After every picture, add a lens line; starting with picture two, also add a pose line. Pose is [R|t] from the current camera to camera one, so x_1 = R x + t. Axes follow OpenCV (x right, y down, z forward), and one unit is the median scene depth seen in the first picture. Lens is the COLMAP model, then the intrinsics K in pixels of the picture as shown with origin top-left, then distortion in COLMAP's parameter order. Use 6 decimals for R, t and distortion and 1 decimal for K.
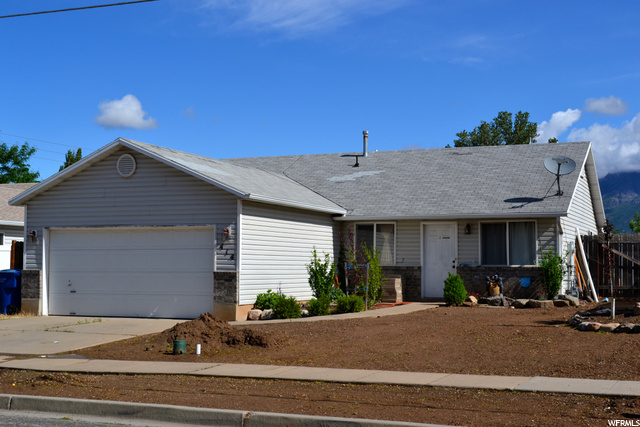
lens RADIAL K [[923.3, 0, 320.0], [0, 923.3, 213.5], [0, 0, 1]] dist [0.013500, -0.009400]
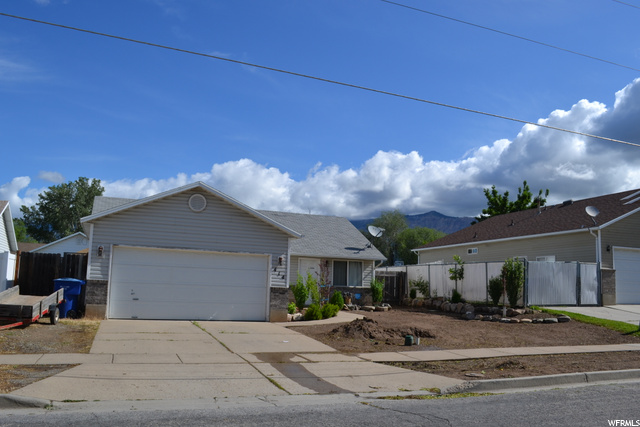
lens RADIAL K [[558.8, 0, 320.0], [0, 558.8, 213.5], [0, 0, 1]] dist [-0.080185, 0.003287]
pose [[0.705856, 0.115528, 0.698871, -0.613761], [-0.070586, 0.993171, -0.092887, 0.022965], [-0.704830, 0.016234, 0.709191, 0.311839]]
